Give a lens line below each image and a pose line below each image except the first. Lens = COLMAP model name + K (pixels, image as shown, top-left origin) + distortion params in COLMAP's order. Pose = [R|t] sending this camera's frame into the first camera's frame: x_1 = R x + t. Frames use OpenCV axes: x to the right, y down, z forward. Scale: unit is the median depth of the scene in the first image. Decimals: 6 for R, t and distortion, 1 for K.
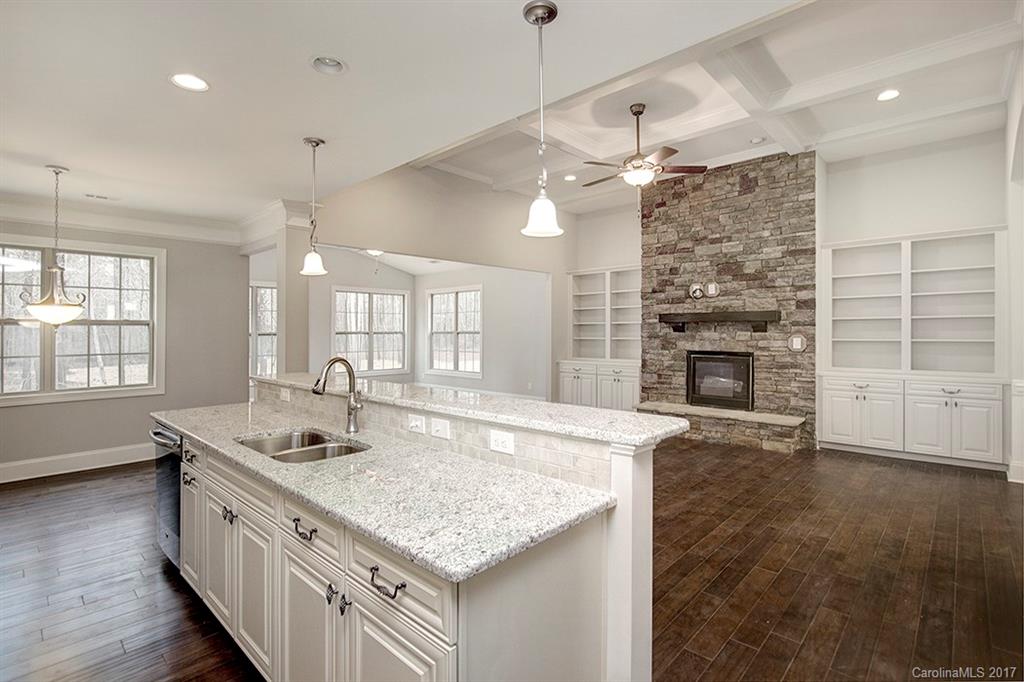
lens RADIAL K [[489.3, 0, 511.1], [0, 489.3, 329.8], [0, 0, 1]] dist [0.000280, 0.000197]
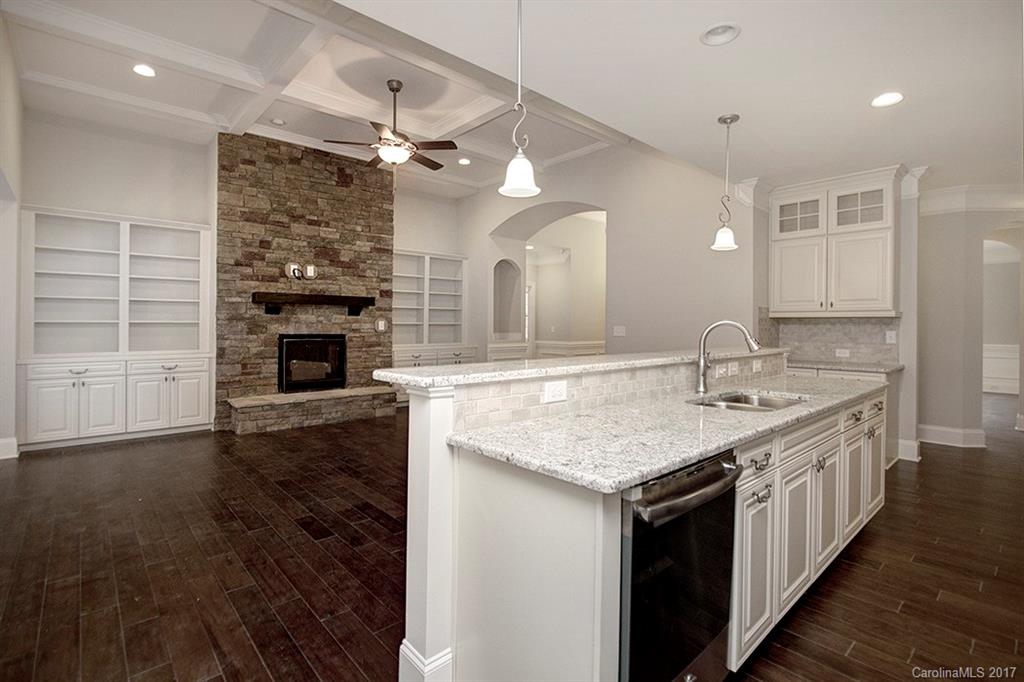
lens RADIAL K [[481.7, 0, 528.8], [0, 481.7, 322.2], [0, 0, 1]] dist [-0.001253, -0.000093]
pose [[0.075311, -0.002849, 0.997156, -0.509079], [-0.021386, 0.999761, 0.004471, 0.005655], [-0.996931, -0.021662, 0.075232, 0.476281]]
